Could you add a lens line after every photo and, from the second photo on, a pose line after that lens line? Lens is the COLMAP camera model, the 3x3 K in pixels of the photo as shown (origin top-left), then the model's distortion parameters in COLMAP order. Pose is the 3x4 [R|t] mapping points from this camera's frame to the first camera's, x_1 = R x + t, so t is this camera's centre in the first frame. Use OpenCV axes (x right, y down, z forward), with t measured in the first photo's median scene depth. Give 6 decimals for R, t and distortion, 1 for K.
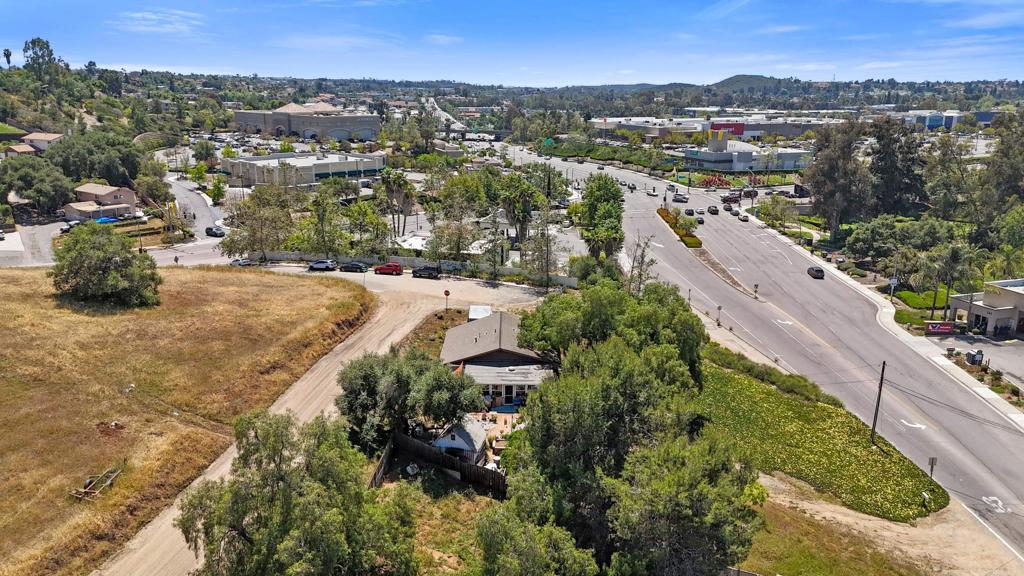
lens RADIAL K [[760.8, 0, 512.0], [0, 760.8, 288.0], [0, 0, 1]] dist [0.099997, -0.110354]
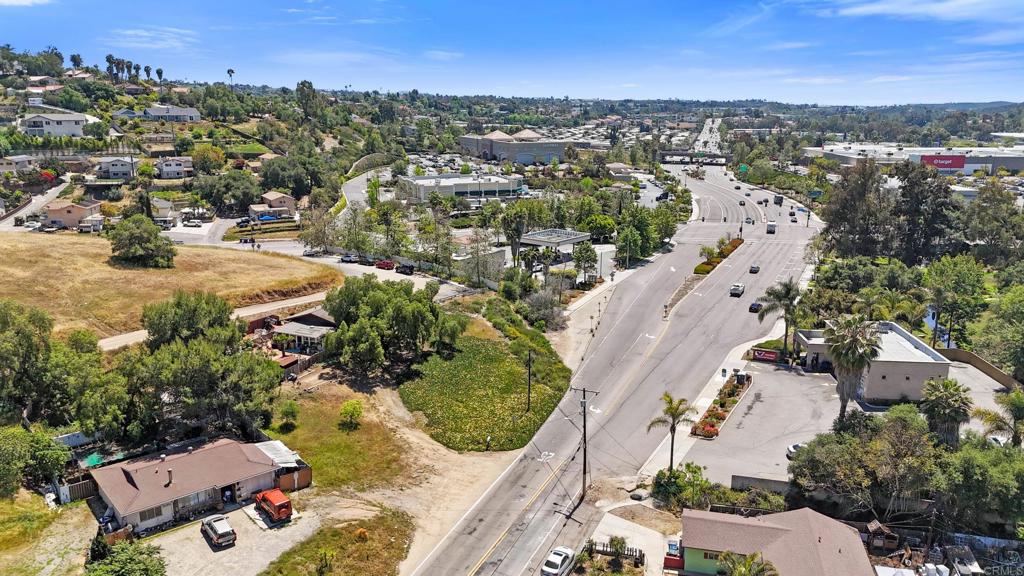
lens RADIAL K [[760.8, 0, 512.0], [0, 760.8, 288.0], [0, 0, 1]] dist [0.099997, -0.110354]
pose [[0.919778, 0.092360, -0.381416, 0.616554], [-0.101276, 0.994853, -0.003320, -0.003009], [0.379146, 0.041682, 0.924398, -0.160069]]
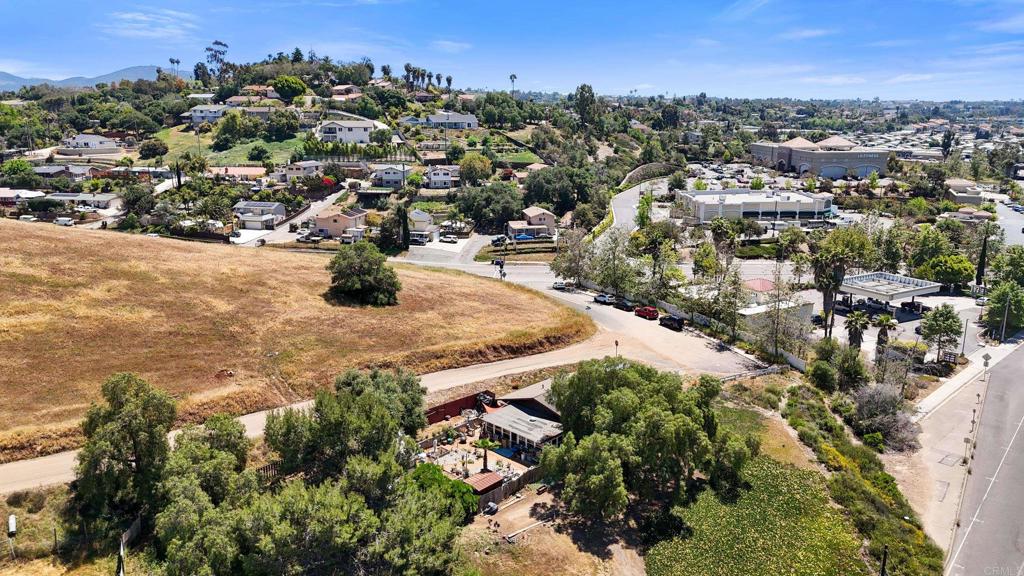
lens RADIAL K [[760.8, 0, 512.0], [0, 760.8, 288.0], [0, 0, 1]] dist [0.099997, -0.110354]
pose [[0.723926, 0.156640, -0.671859, 0.444470], [-0.176164, 0.983568, 0.039497, -0.074192], [0.667006, 0.089765, 0.739625, 0.117002]]
